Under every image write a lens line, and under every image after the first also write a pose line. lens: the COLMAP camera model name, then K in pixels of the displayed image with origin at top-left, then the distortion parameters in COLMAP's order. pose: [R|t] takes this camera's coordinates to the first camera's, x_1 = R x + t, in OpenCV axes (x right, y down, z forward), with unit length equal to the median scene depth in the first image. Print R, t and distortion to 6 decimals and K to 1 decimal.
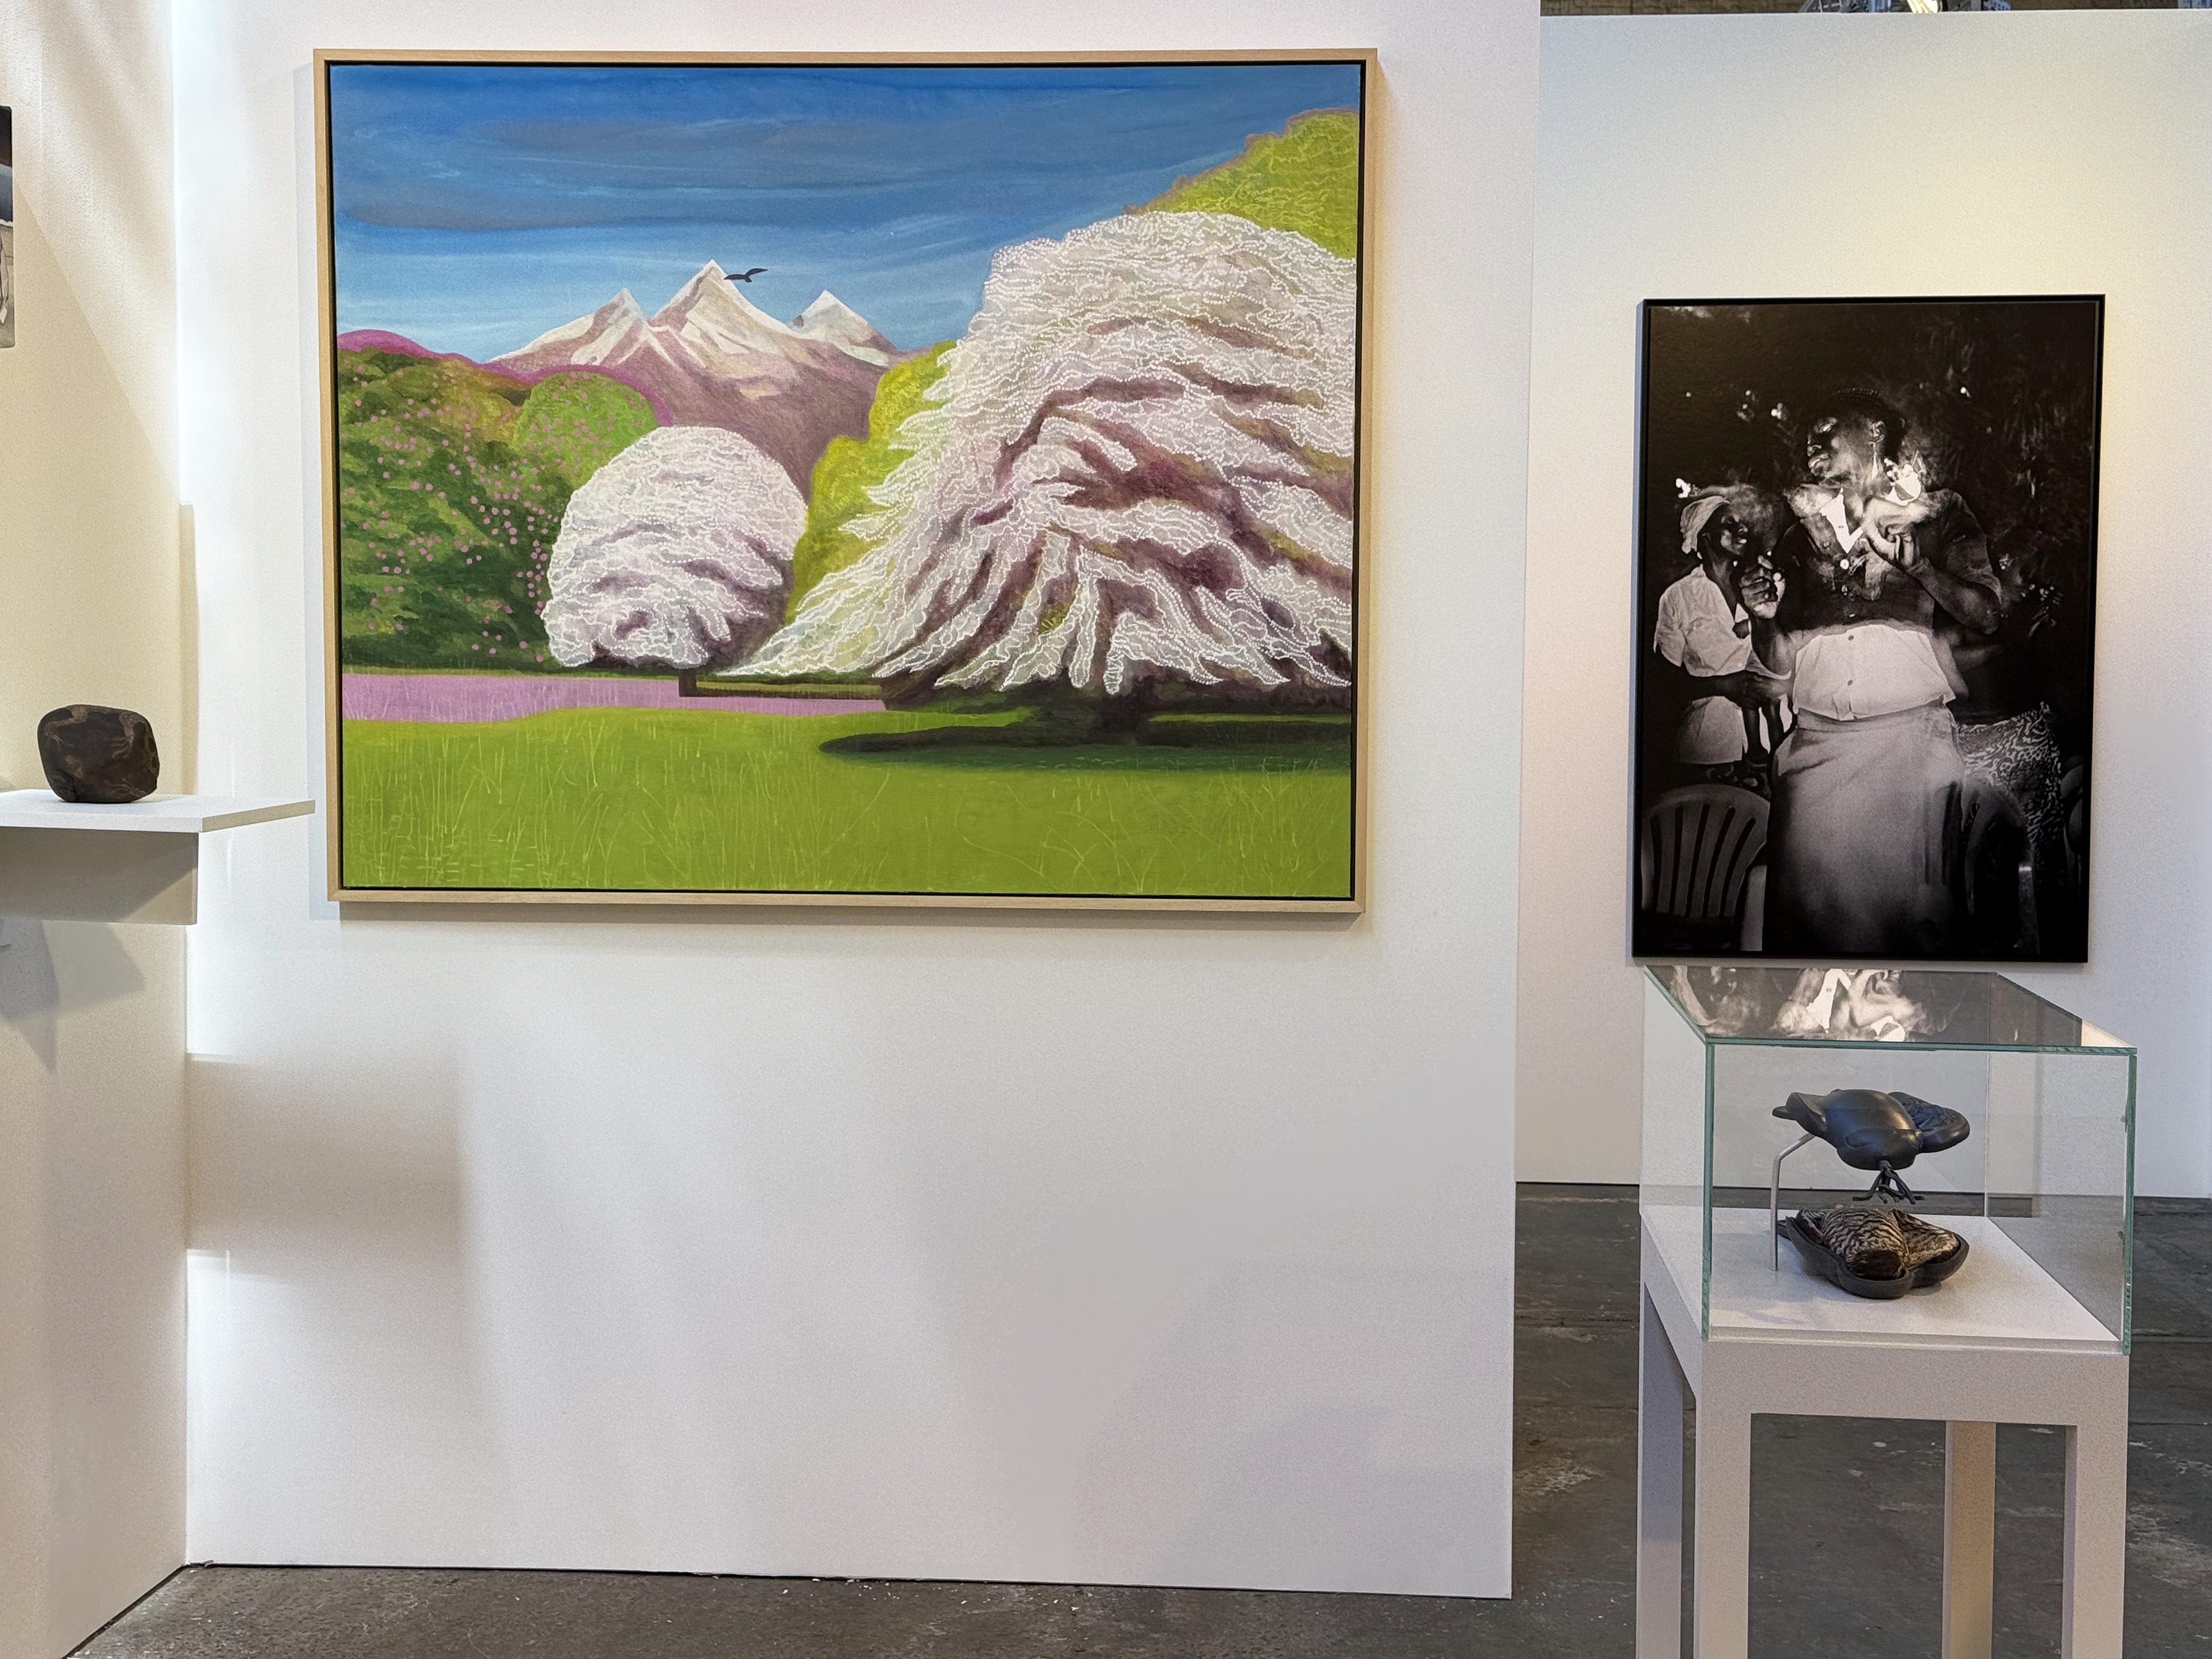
lens RADIAL K [[3163.7, 0, 1154.5], [0, 3163.7, 827.9], [0, 0, 1]] dist [0.152805, 0.019598]
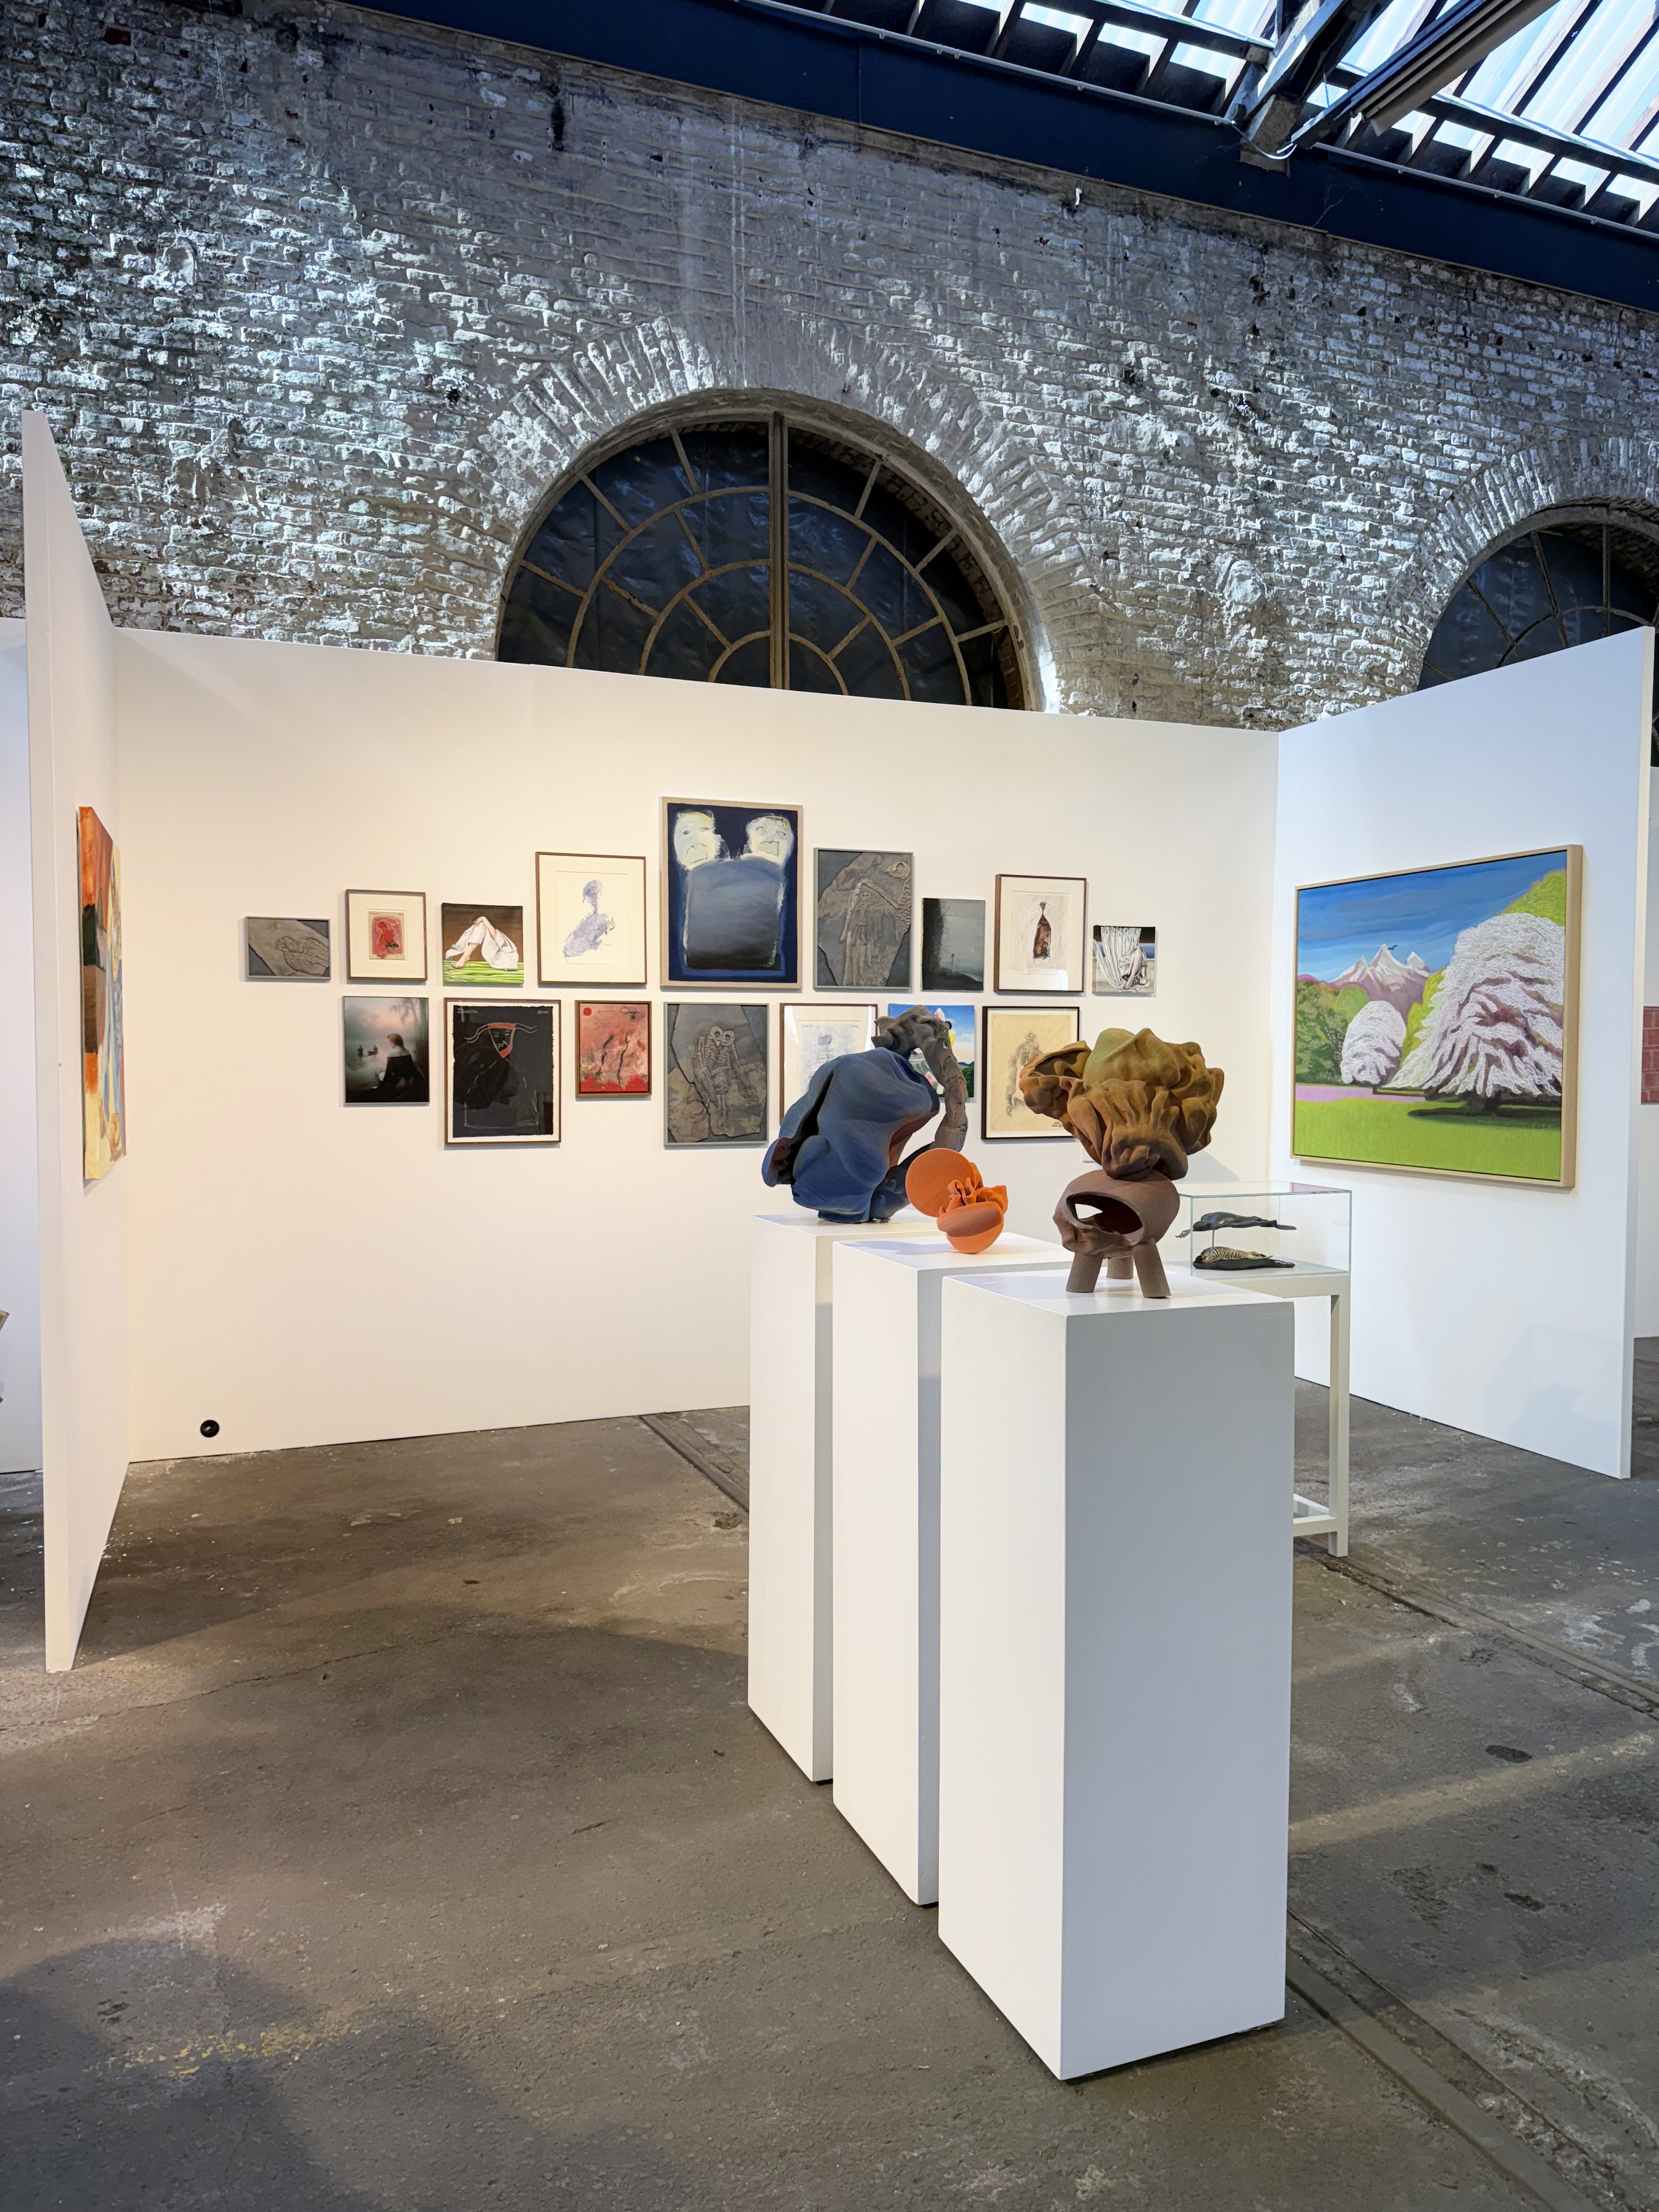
lens RADIAL K [[1567.0, 0, 809.2], [0, 1567.0, 1116.4], [0, 0, 1]] dist [0.015618, -0.019511]
pose [[0.409891, 0.033753, -0.911510, 0.943846], [-0.056775, 0.998321, 0.011437, -0.008911], [0.910366, 0.047063, 0.411119, -0.048221]]
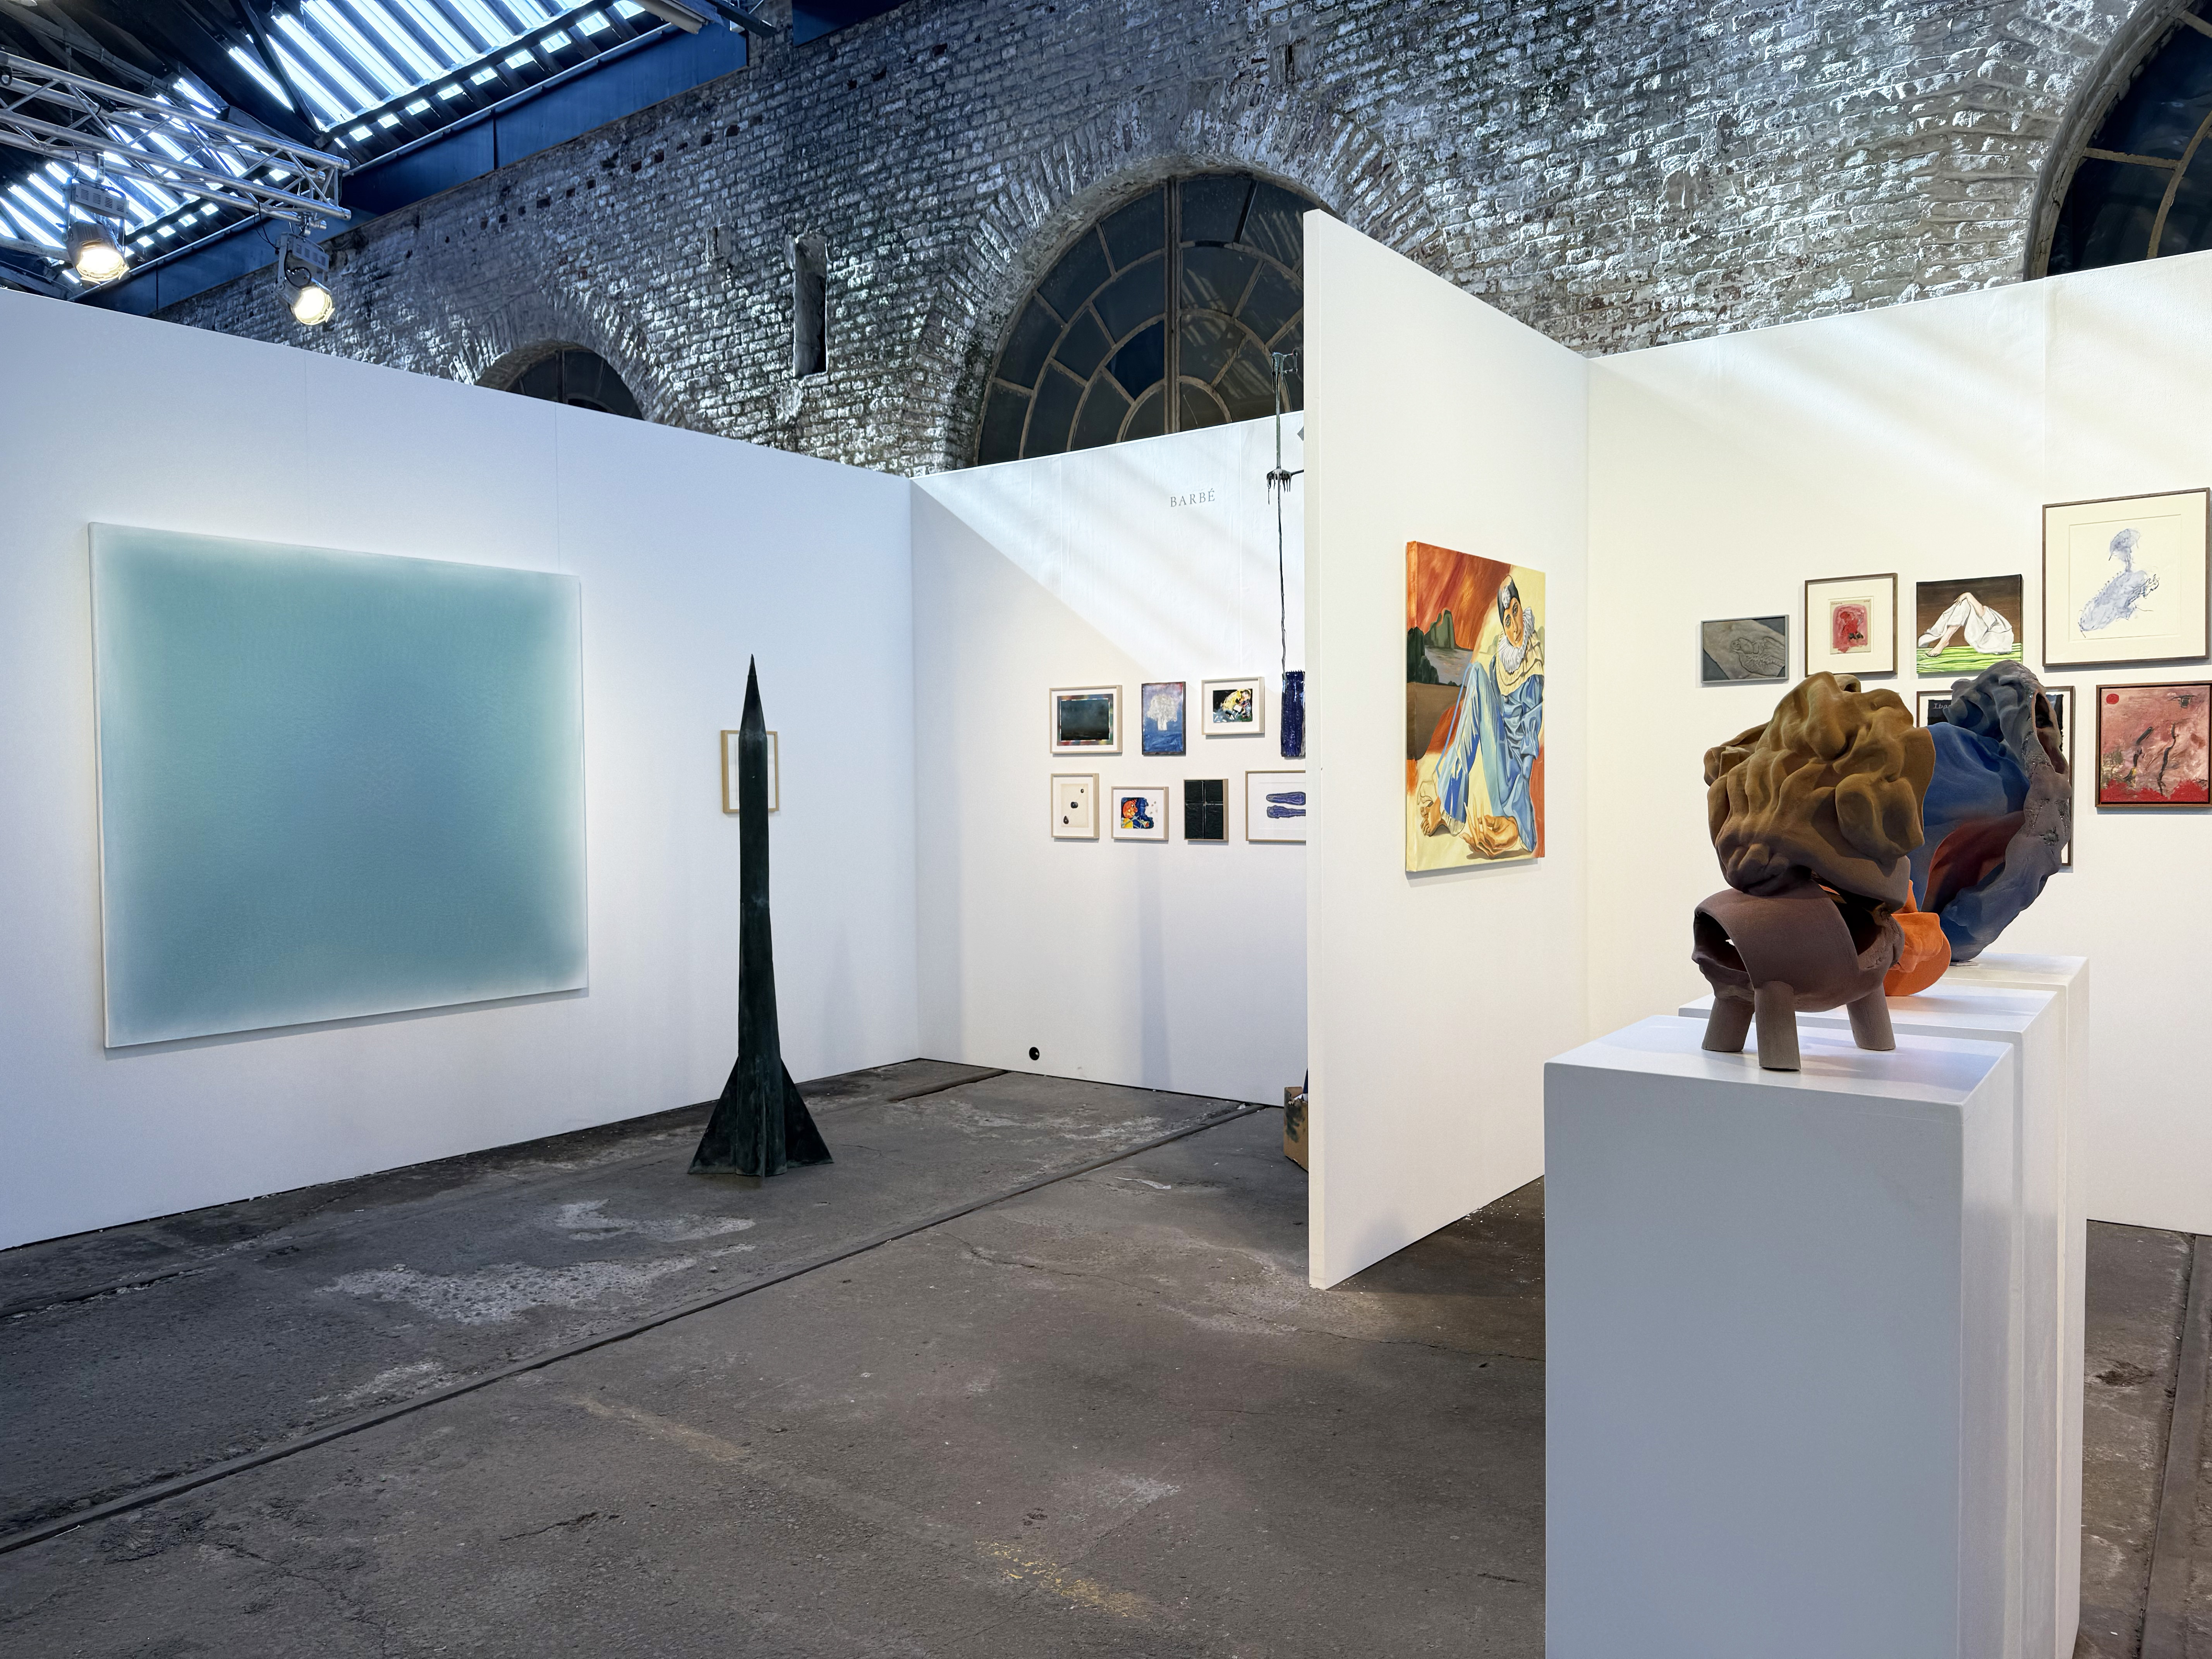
lens RADIAL K [[1567.0, 0, 1096.2], [0, 1567.0, 833.1], [0, 0, 1]] dist [0.015618, -0.019511]
pose [[-0.557117, 0.030614, -0.829870, 0.907716], [-0.043890, 0.996838, 0.066238, -0.022891], [0.829273, 0.073325, -0.554012, 0.346671]]
